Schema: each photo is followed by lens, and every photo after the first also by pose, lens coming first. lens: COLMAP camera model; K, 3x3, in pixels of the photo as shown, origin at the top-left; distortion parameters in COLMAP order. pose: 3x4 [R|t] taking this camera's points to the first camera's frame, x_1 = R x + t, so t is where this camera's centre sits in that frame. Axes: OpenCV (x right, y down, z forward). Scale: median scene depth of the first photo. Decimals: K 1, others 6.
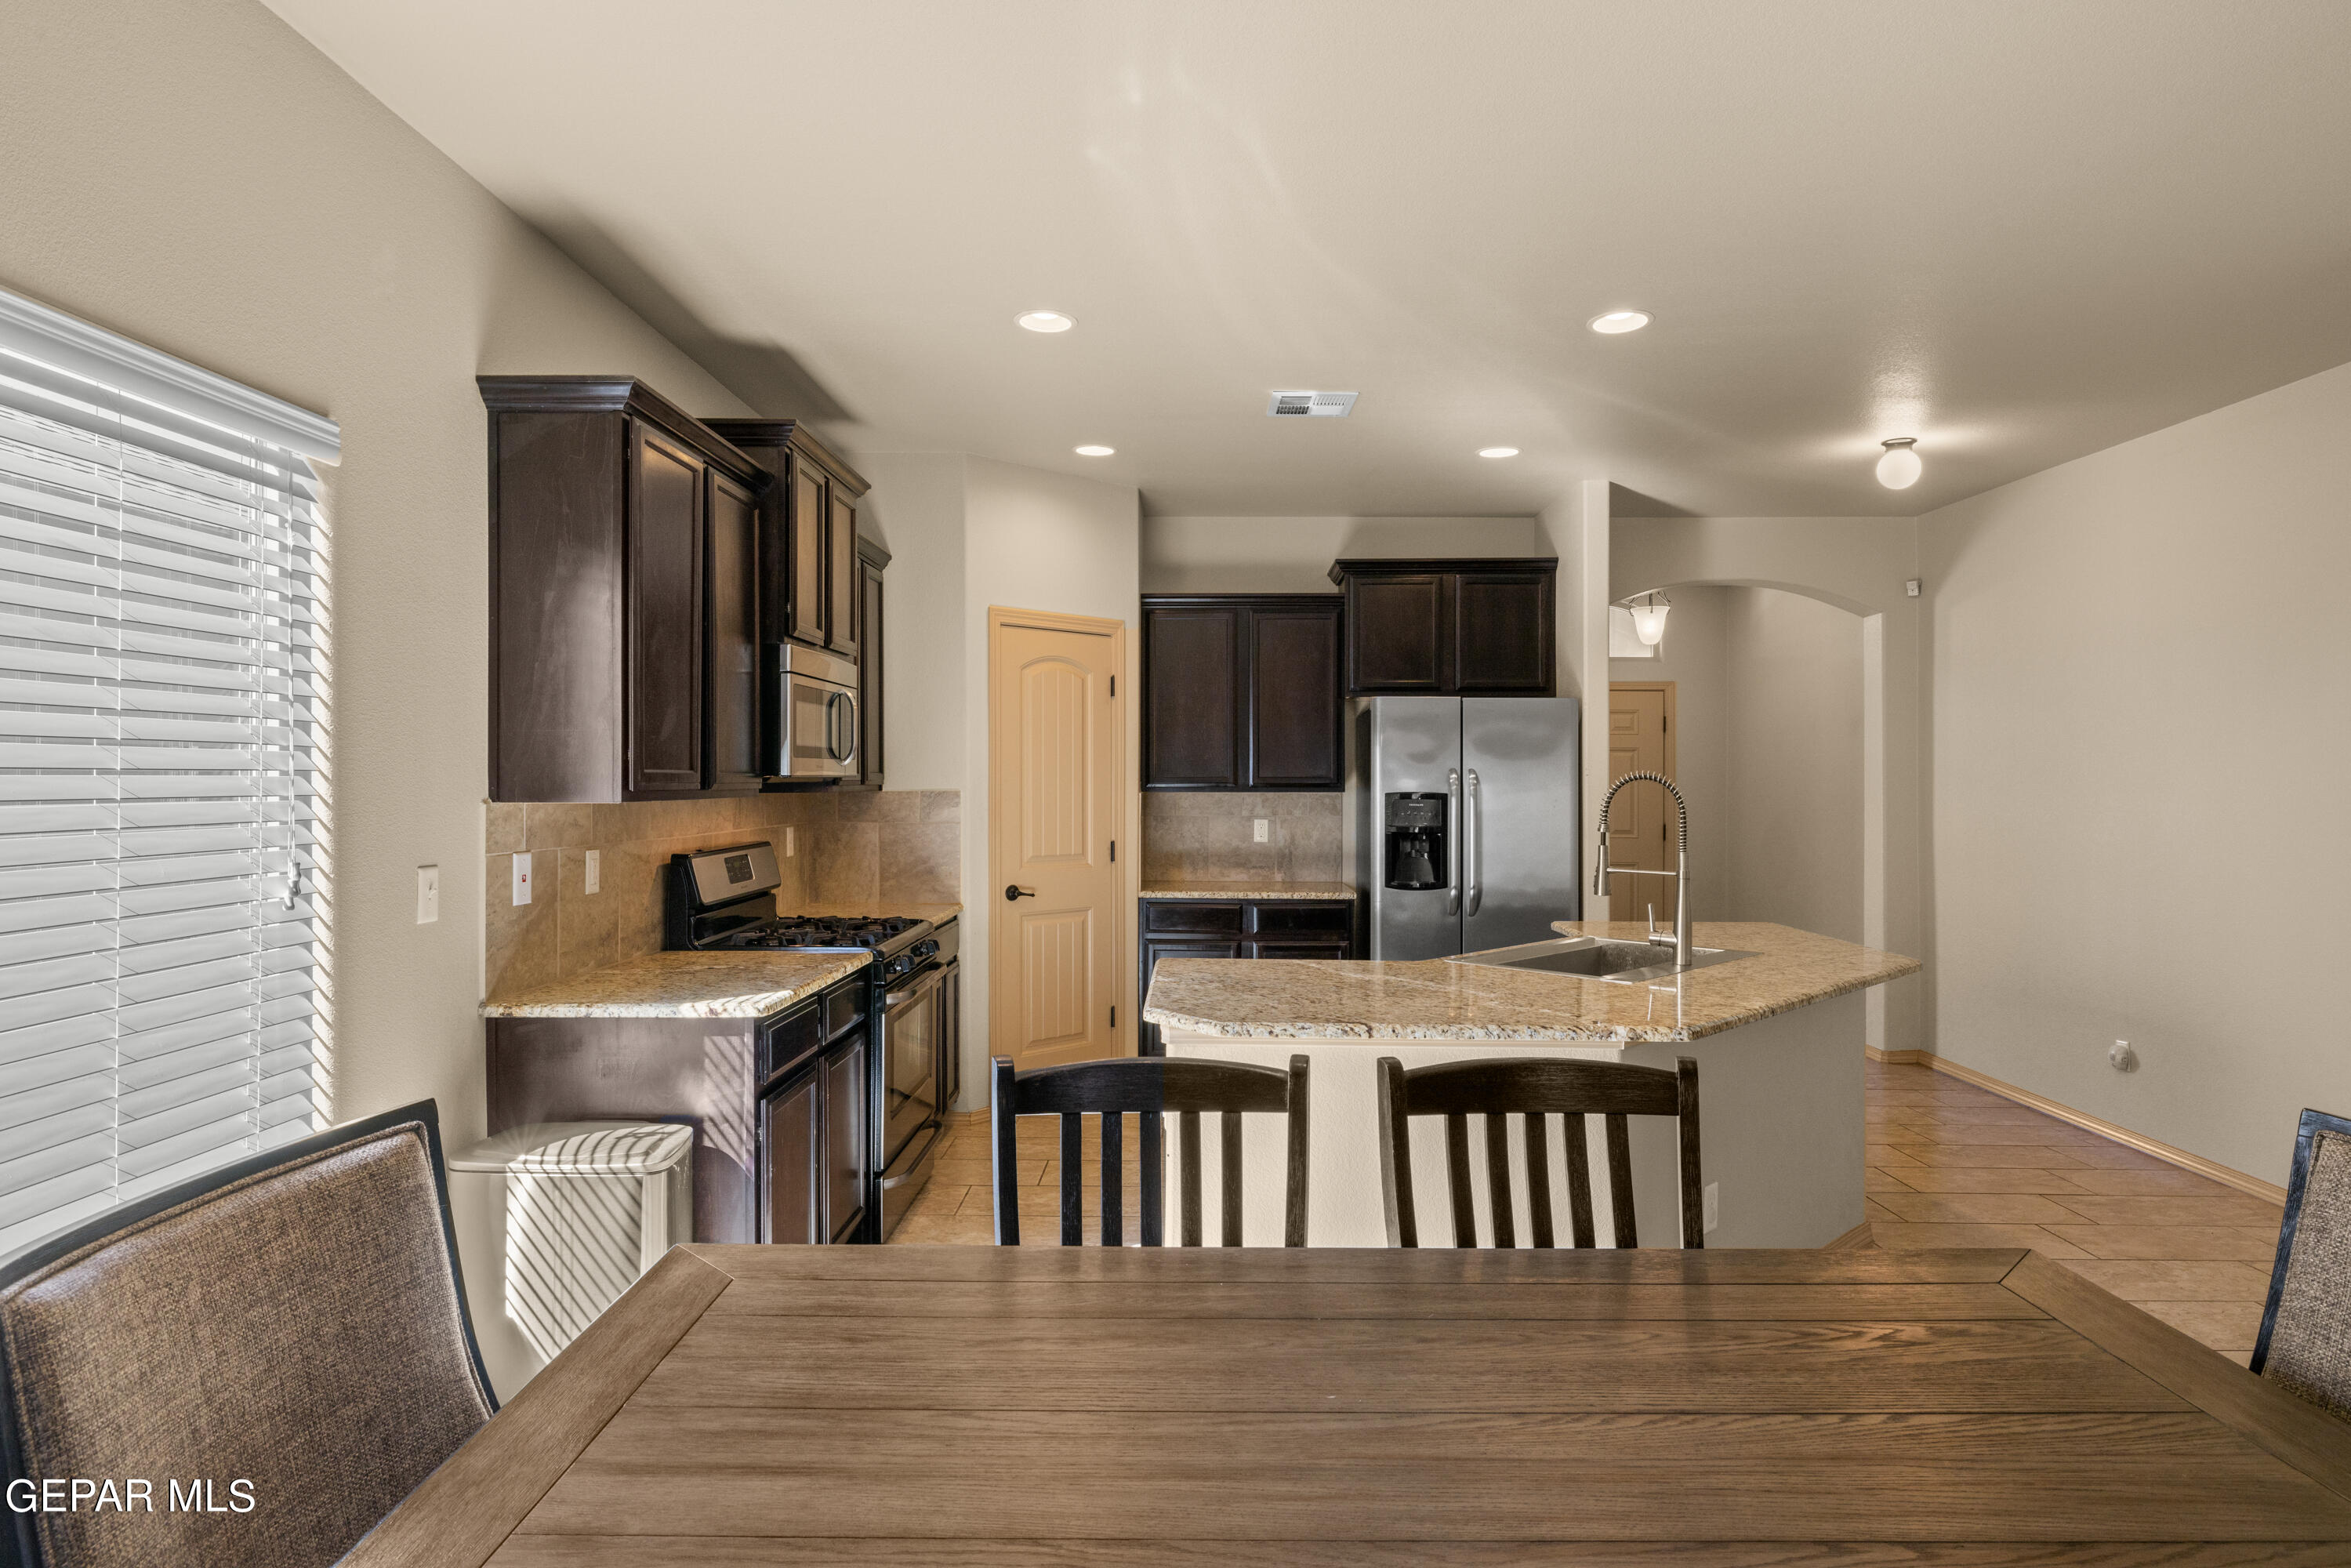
lens RADIAL K [[1304.8, 0, 1172.1], [0, 1304.8, 775.6], [0, 0, 1]] dist [0.003153, -0.002171]
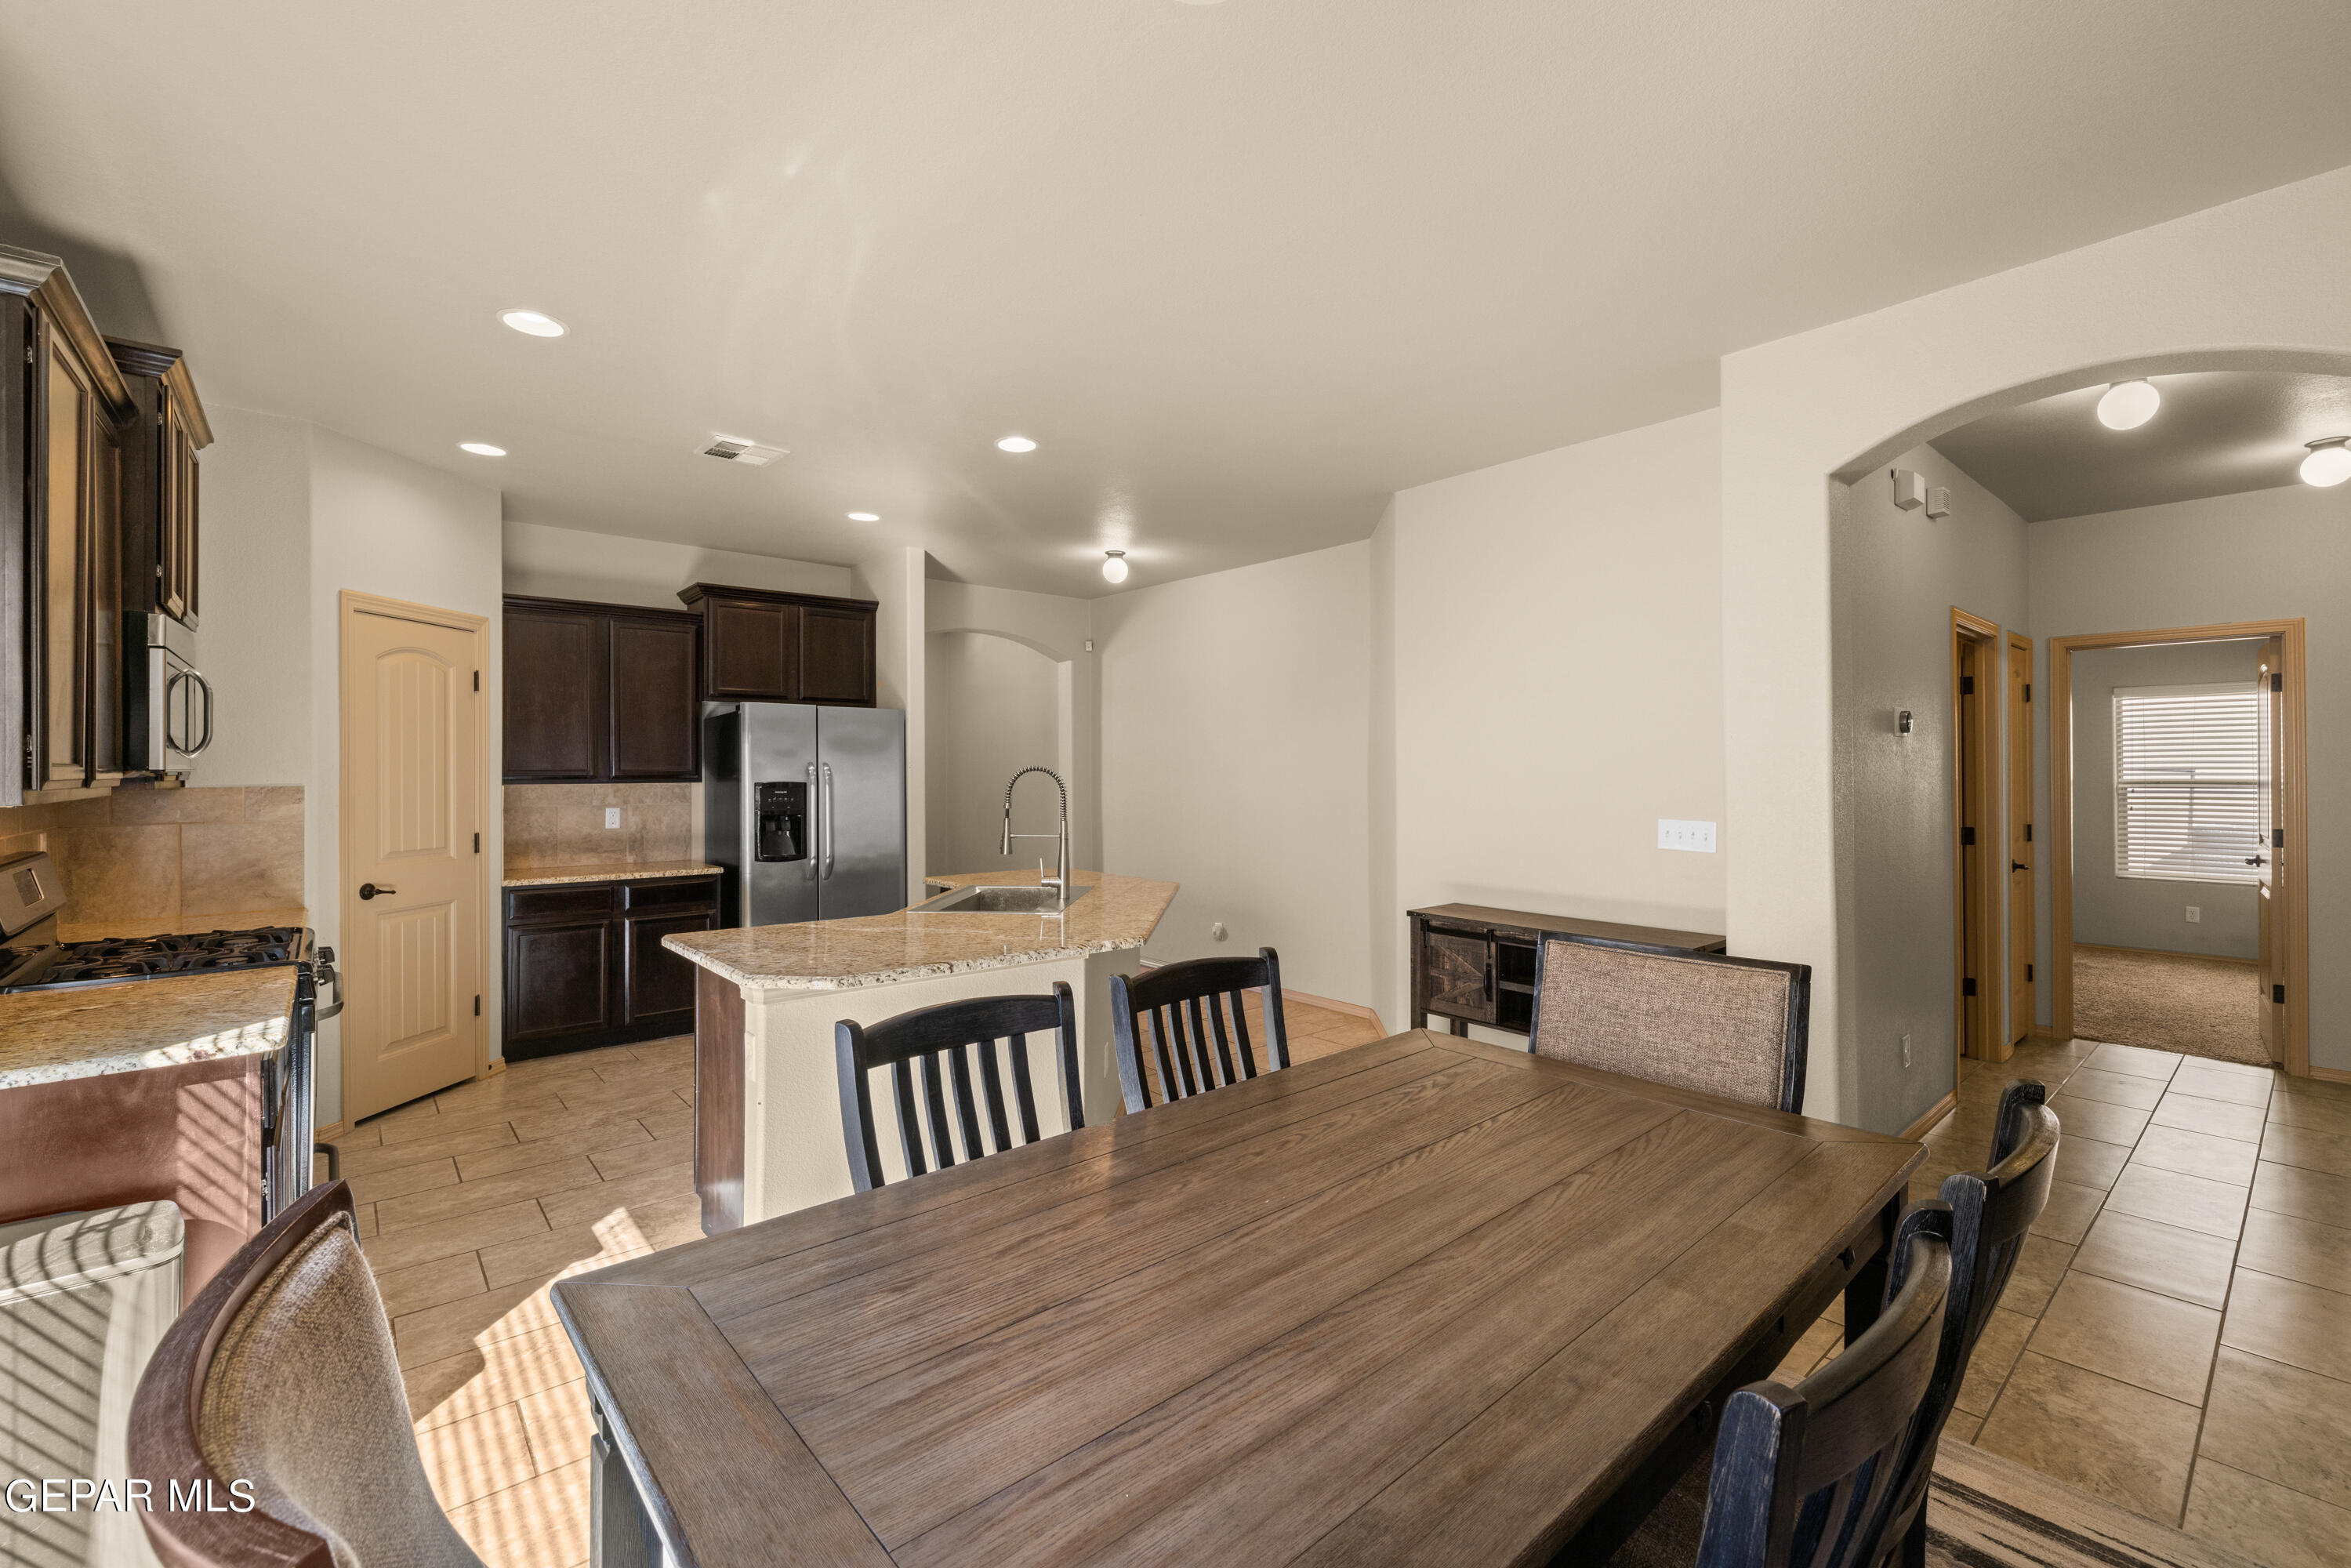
lens RADIAL K [[994.0, 0, 1183.9], [0, 994.0, 764.7], [0, 0, 1]] dist [0.001546, 0.000081]
pose [[0.747129, -0.000160, 0.664679, -0.150807], [0.001987, 0.999996, -0.001993, -0.000585], [-0.664676, 0.002809, 0.747127, 0.054329]]
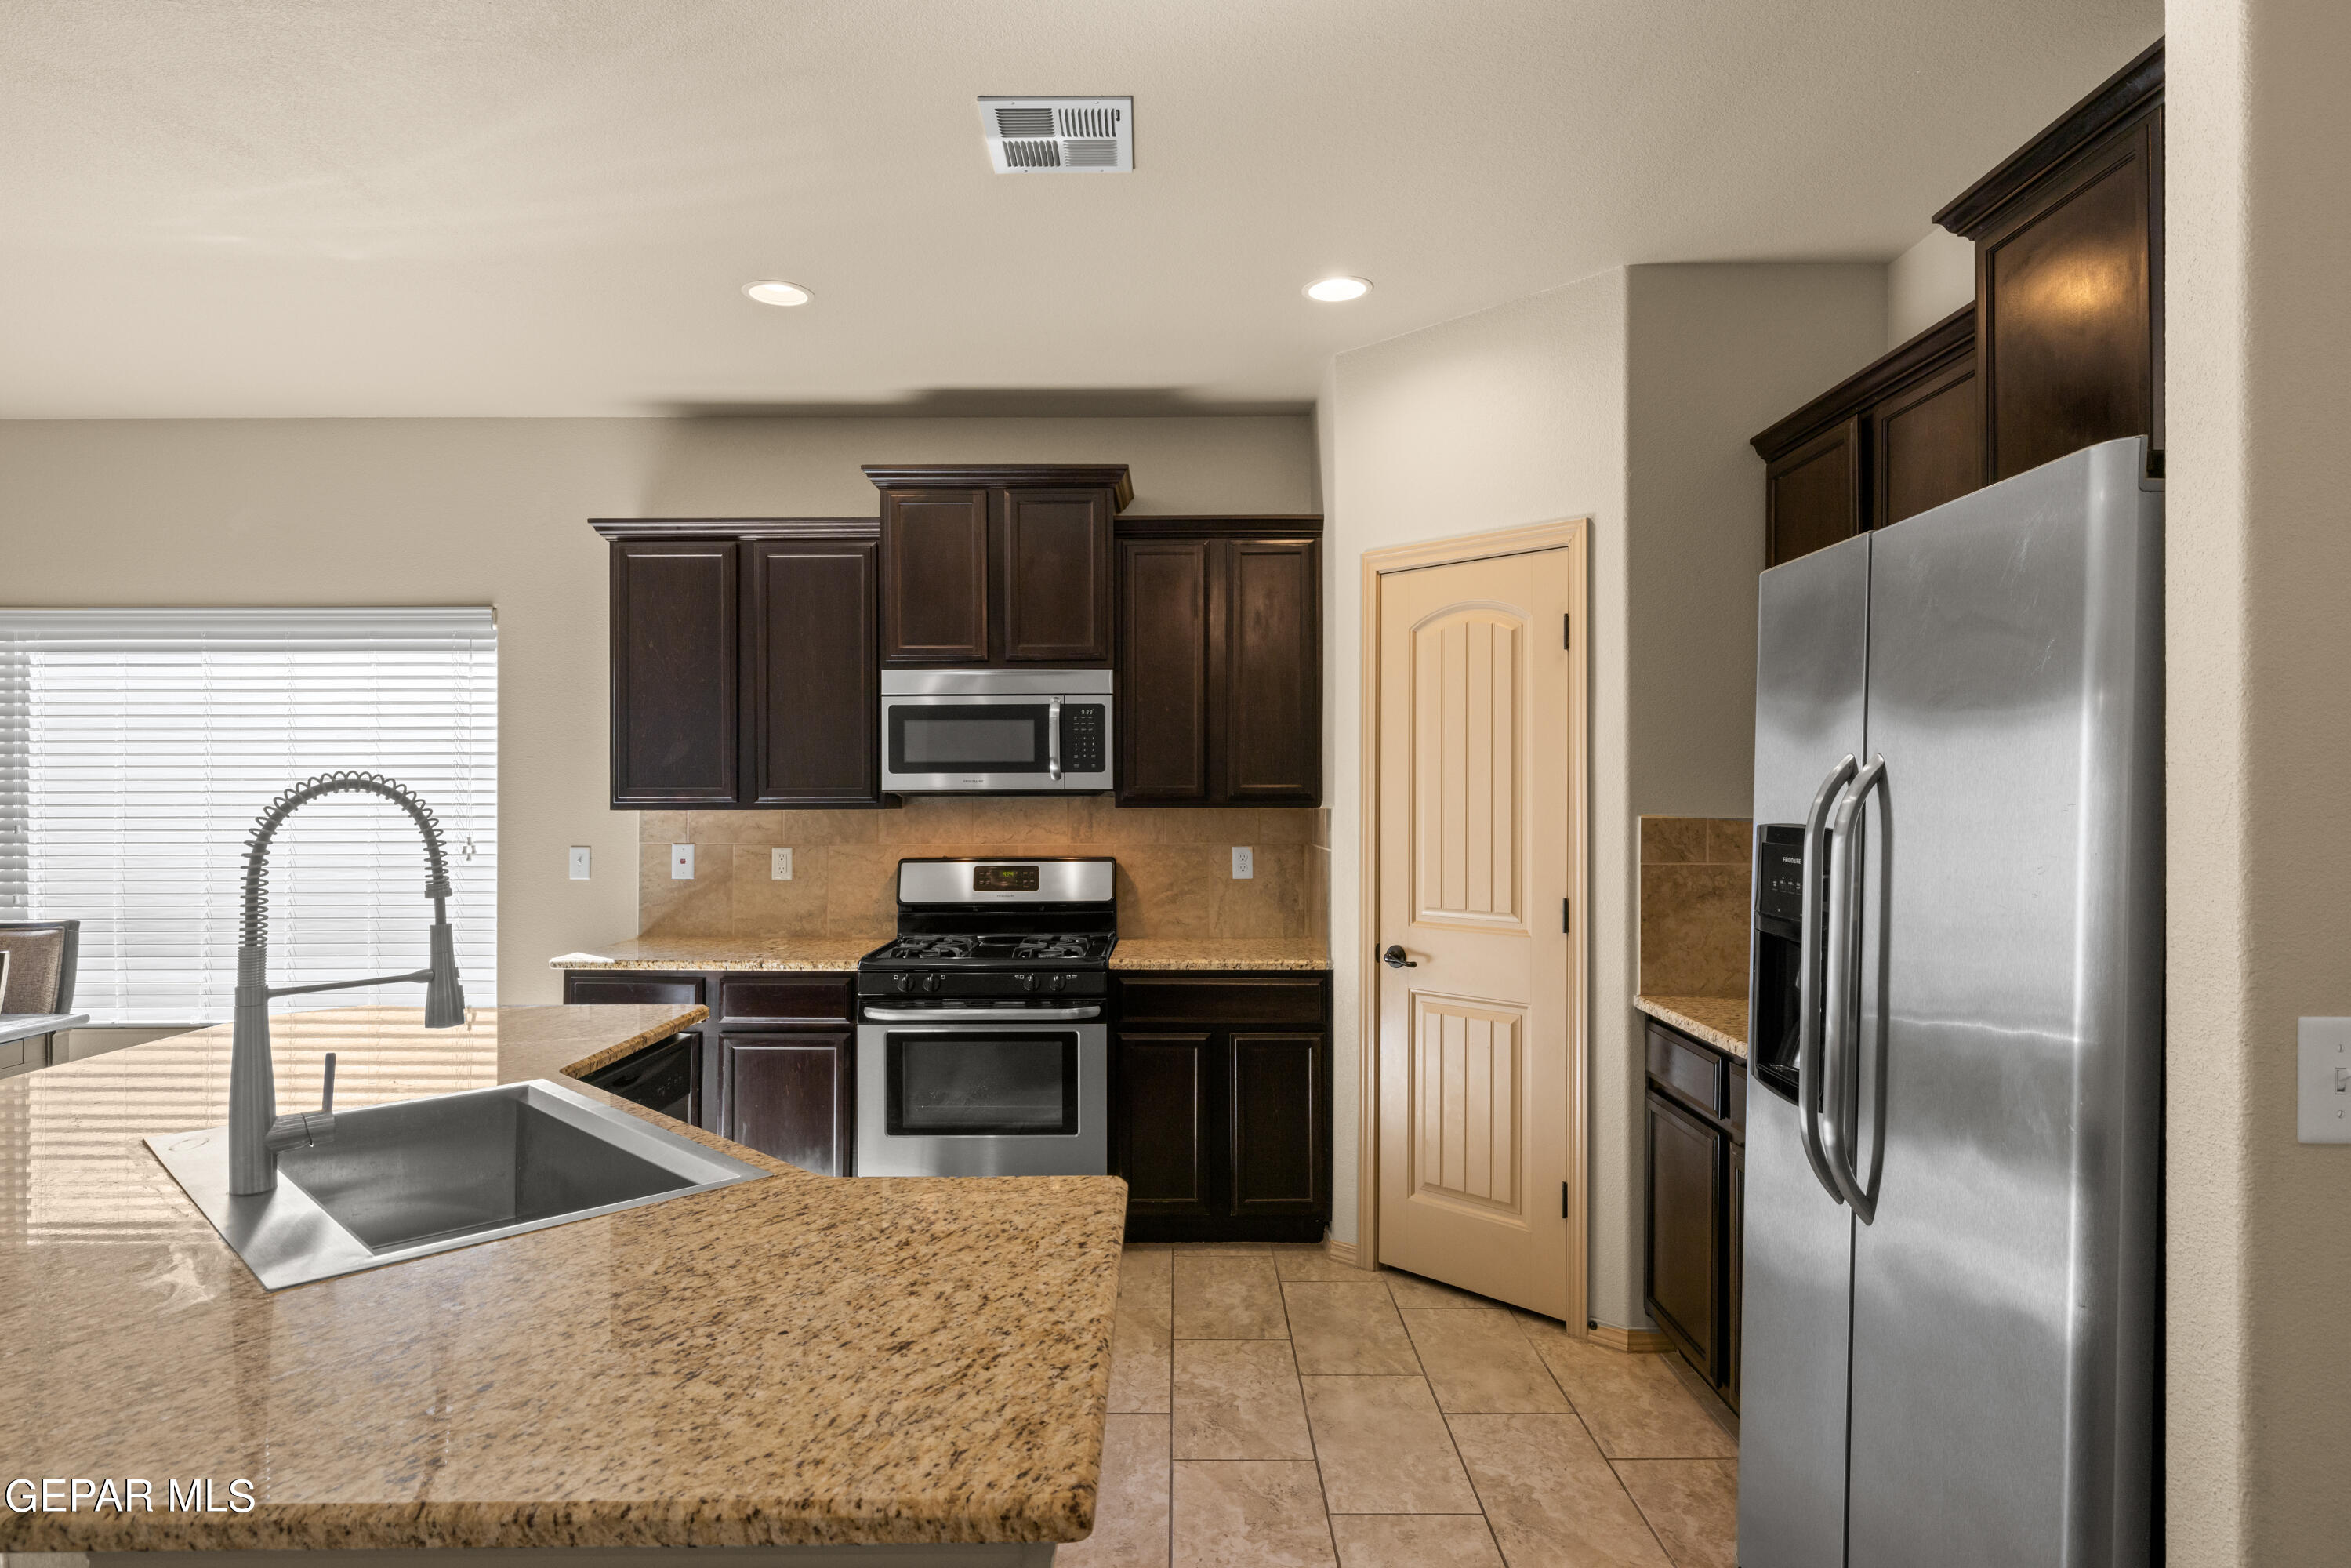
lens RADIAL K [[1304.8, 0, 1174.2], [0, 1304.8, 793.9], [0, 0, 1]] dist [0.003153, -0.002171]
pose [[0.014877, -0.003473, -0.999883, 0.898947], [0.002764, 0.999990, -0.003432, 0.007551], [0.999886, -0.002712, 0.014887, 1.387907]]
